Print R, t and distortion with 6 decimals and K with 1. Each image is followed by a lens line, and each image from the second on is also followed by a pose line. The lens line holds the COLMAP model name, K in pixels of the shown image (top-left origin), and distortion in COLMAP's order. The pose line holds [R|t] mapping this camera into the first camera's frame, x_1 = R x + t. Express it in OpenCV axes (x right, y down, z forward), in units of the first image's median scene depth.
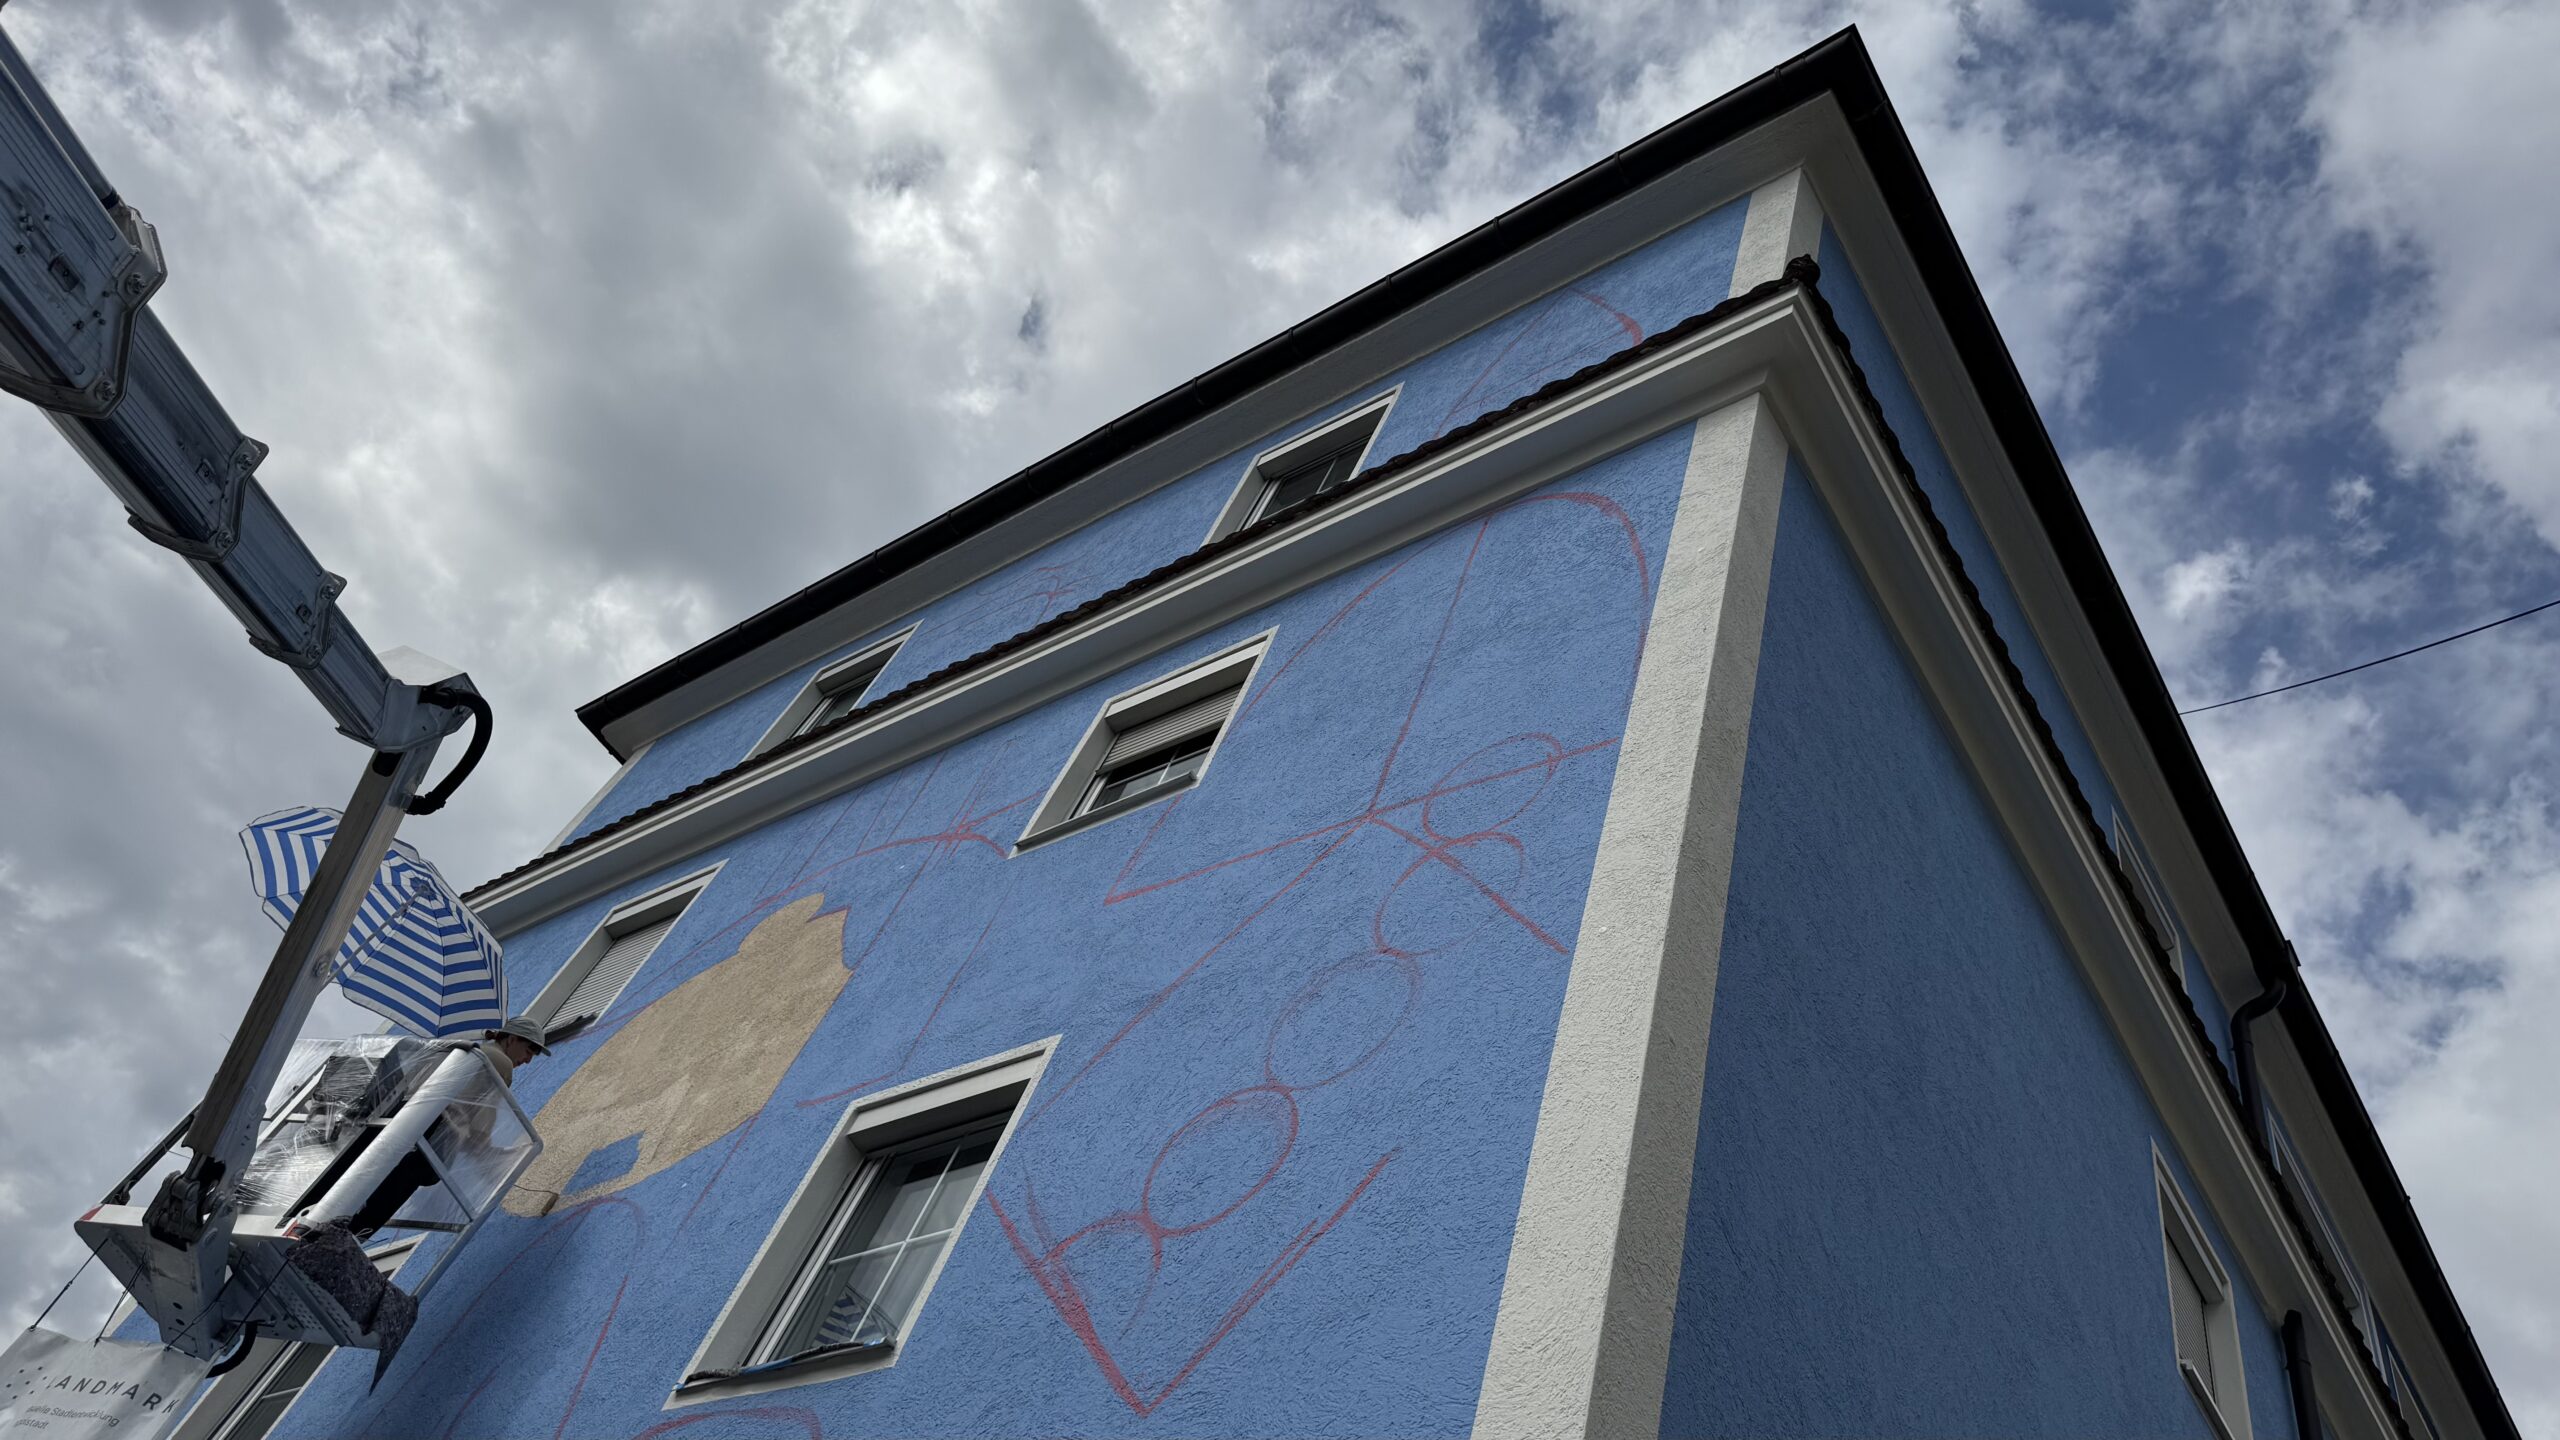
lens RADIAL K [[1773.4, 0, 1296.5], [0, 1773.4, 735.1], [0, 0, 1]] dist [0.119212, -0.145952]
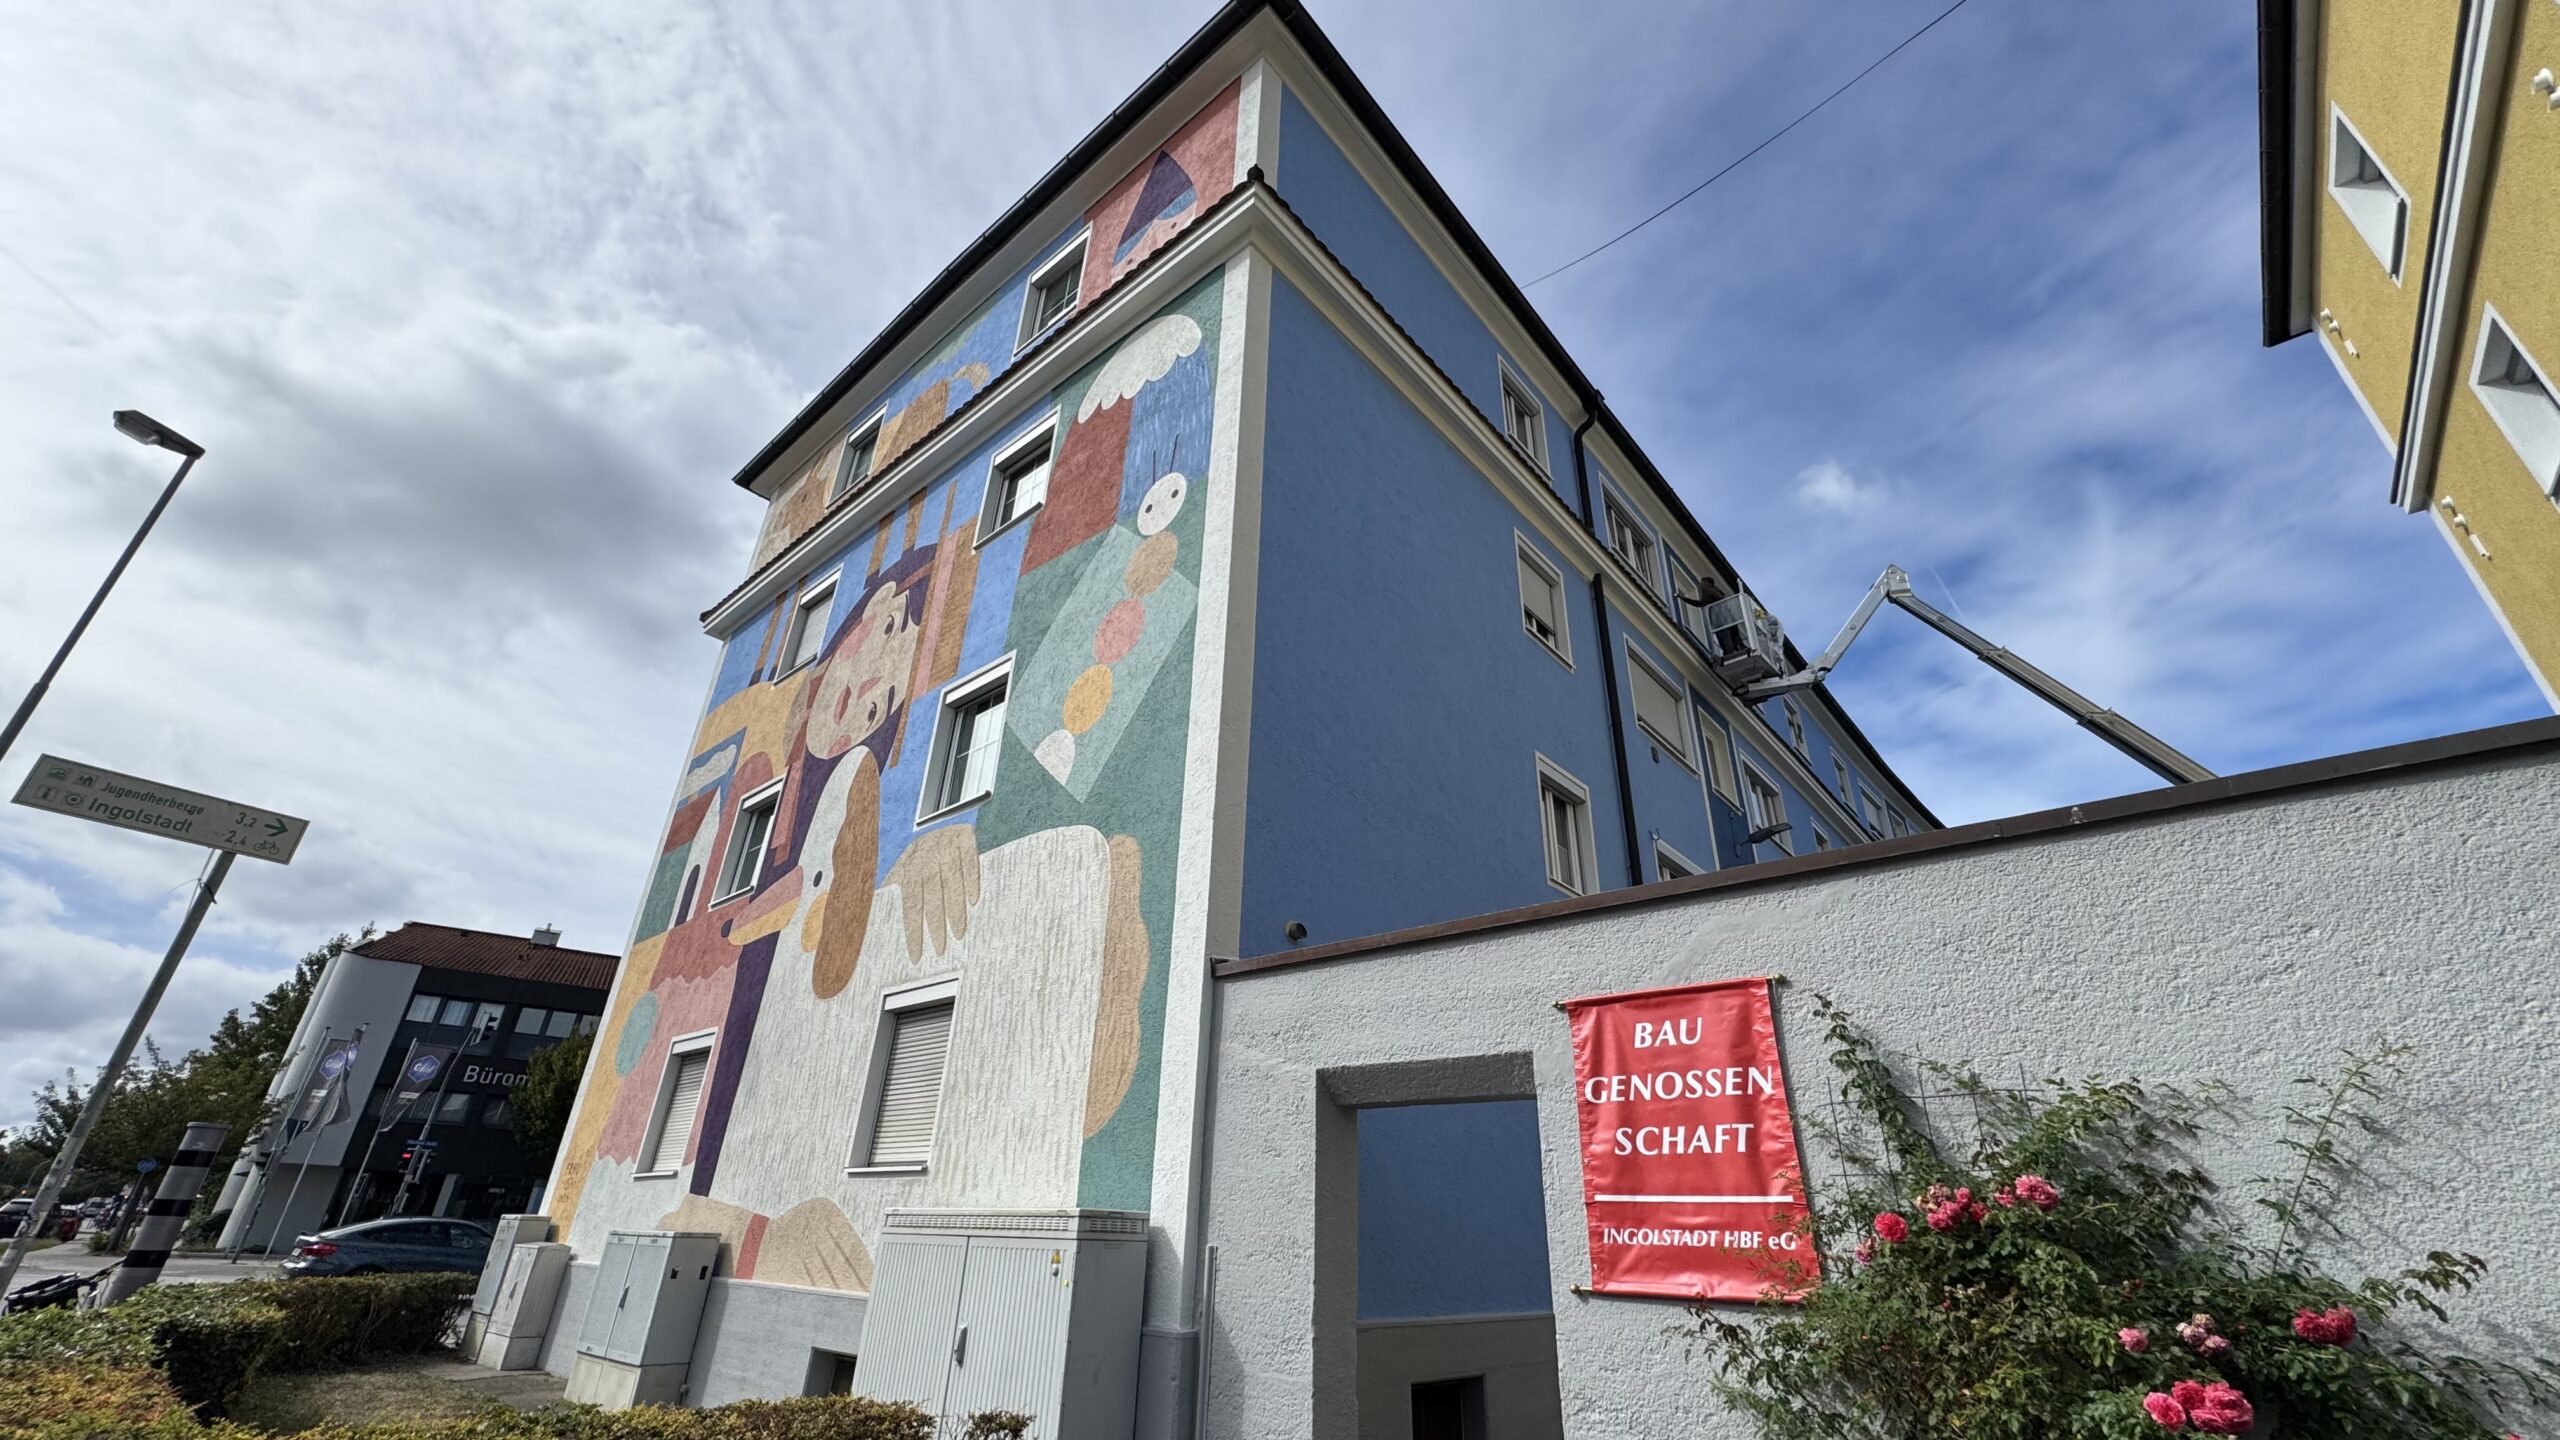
lens RADIAL K [[1007.2, 0, 1288.6], [0, 1007.2, 722.6], [0, 0, 1]] dist [-0.000497, -0.000023]
pose [[0.964160, -0.264883, 0.015280, 0.130140], [0.234264, 0.876919, 0.419683, -0.170001], [-0.124566, -0.401061, 0.907542, -0.213251]]
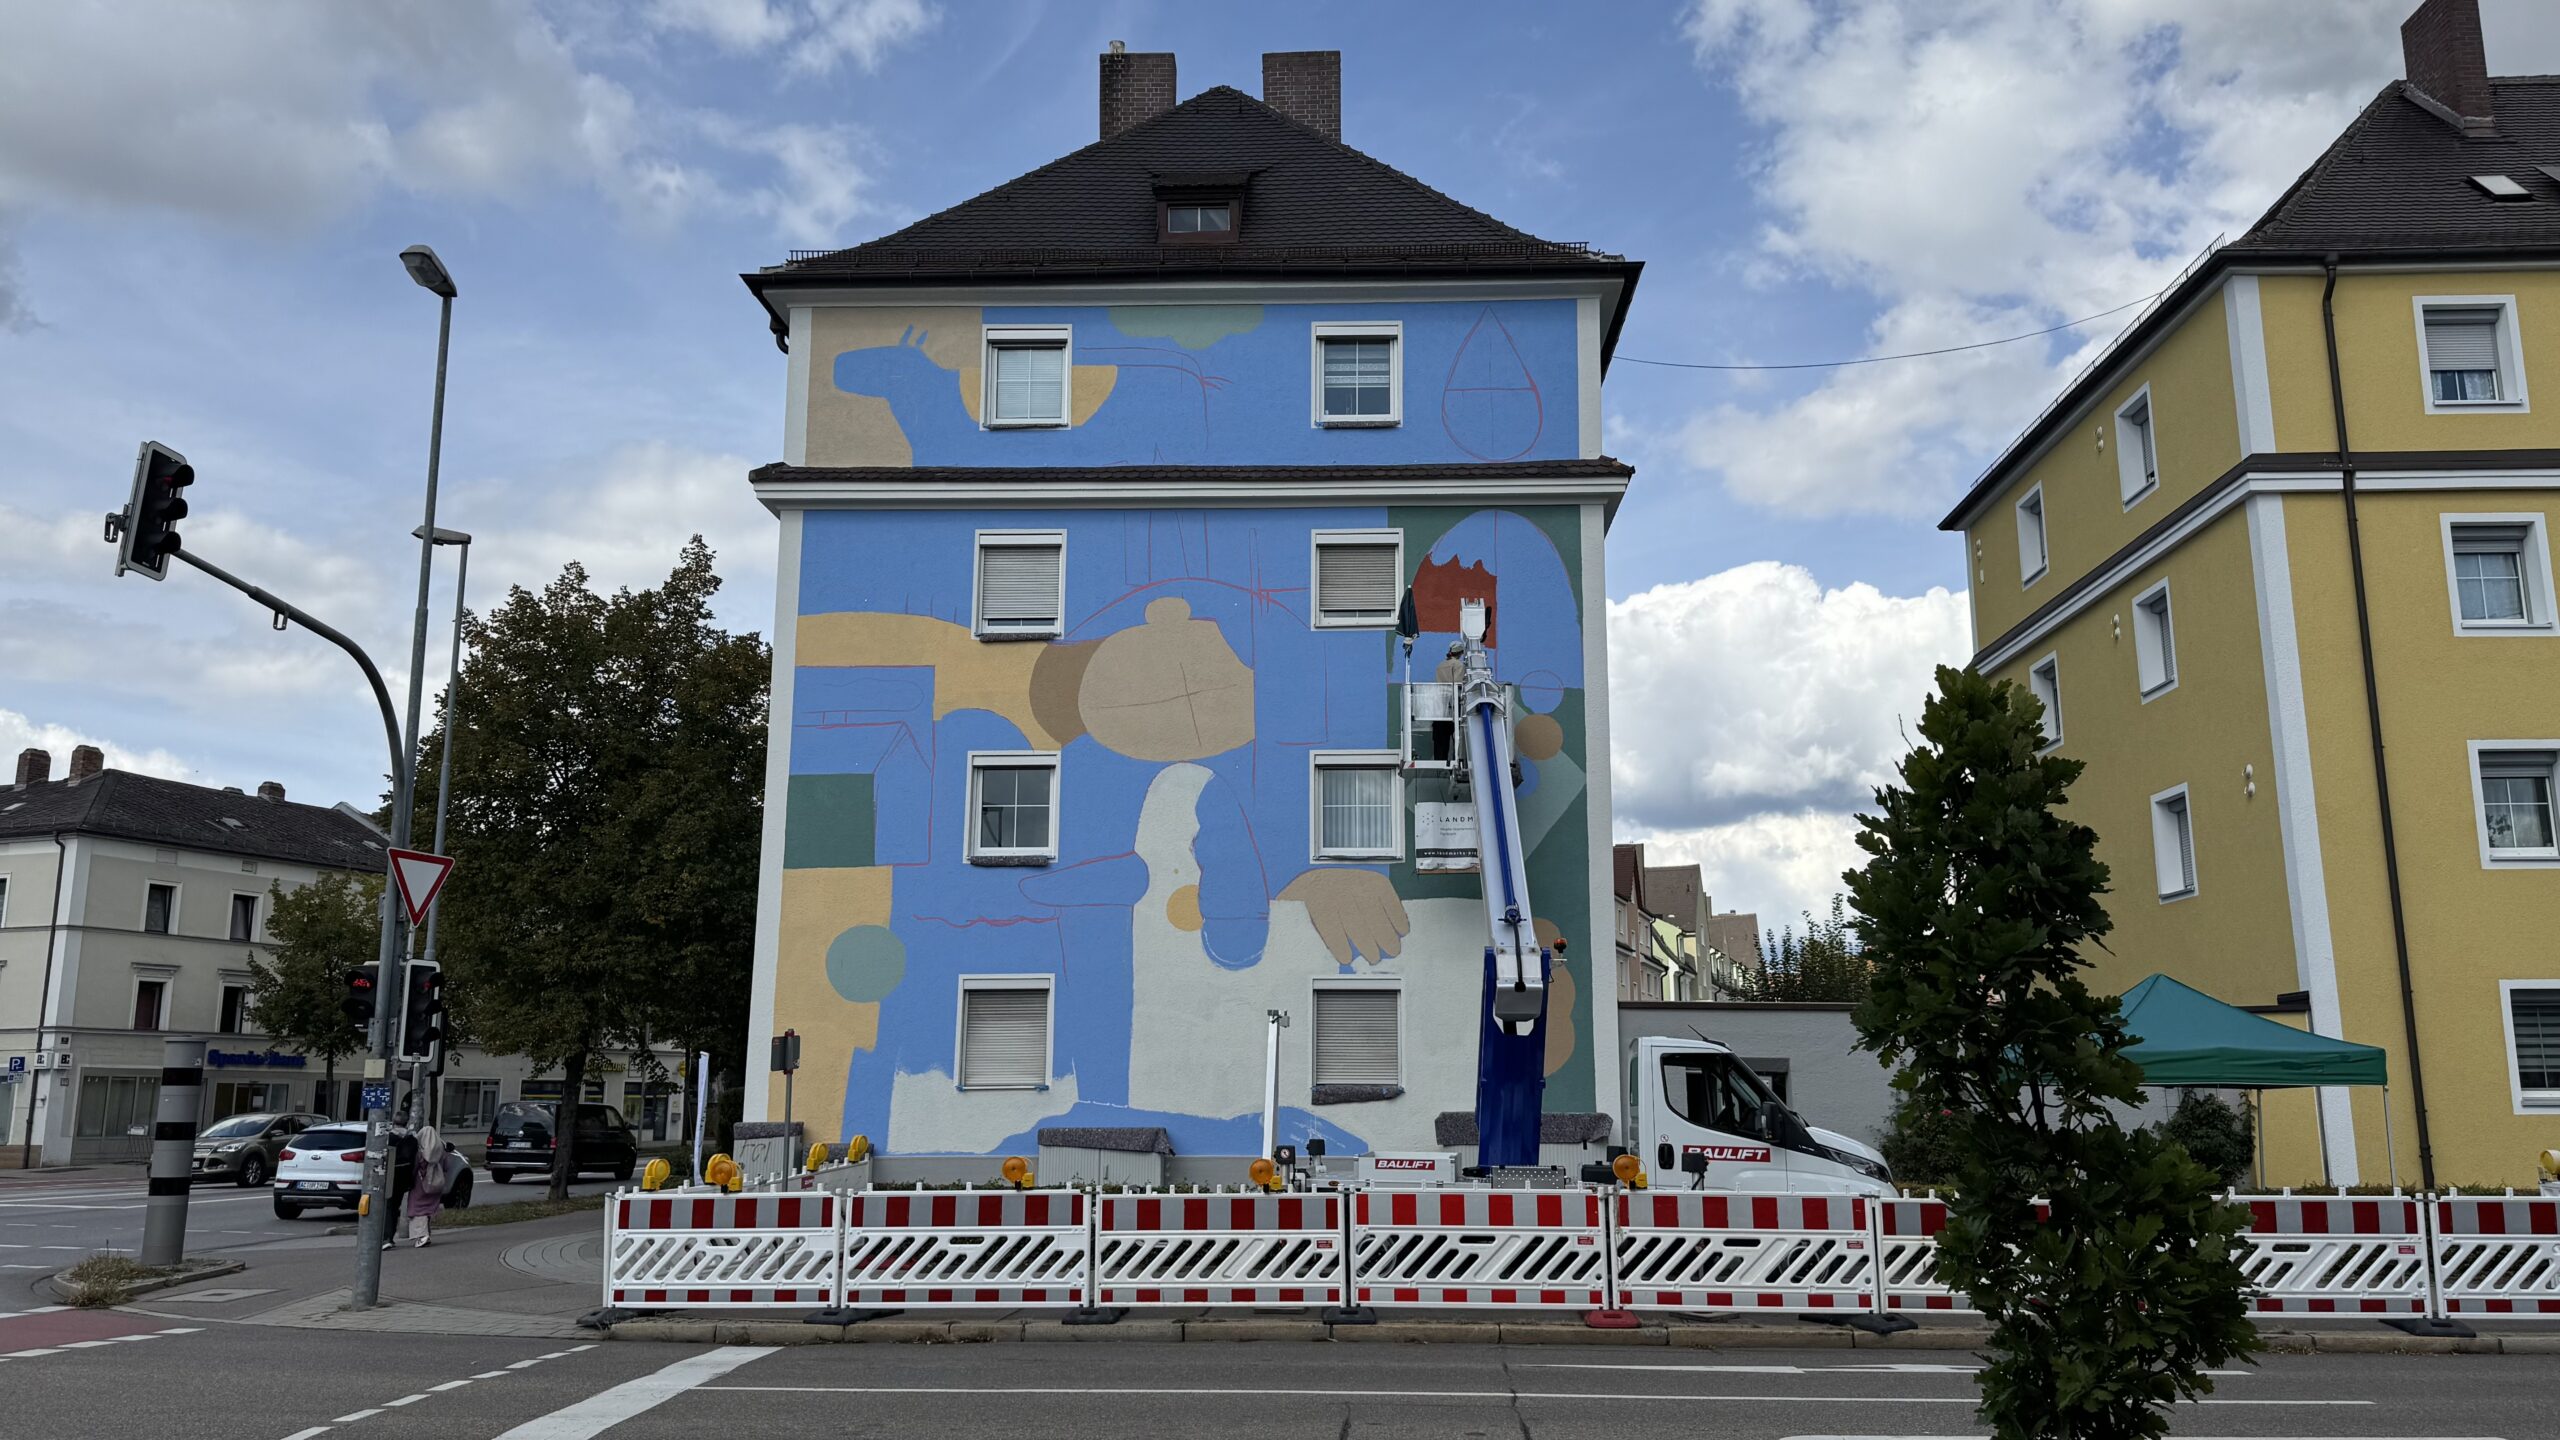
lens RADIAL K [[1879.0, 0, 1284.8], [0, 1879.0, 724.4], [0, 0, 1]] dist [0.142319, -0.188411]
pose [[0.819855, -0.163527, 0.548723, -1.713906], [-0.283372, 0.716866, 0.637027, -1.572445], [-0.497532, -0.677762, 0.541387, -0.585503]]
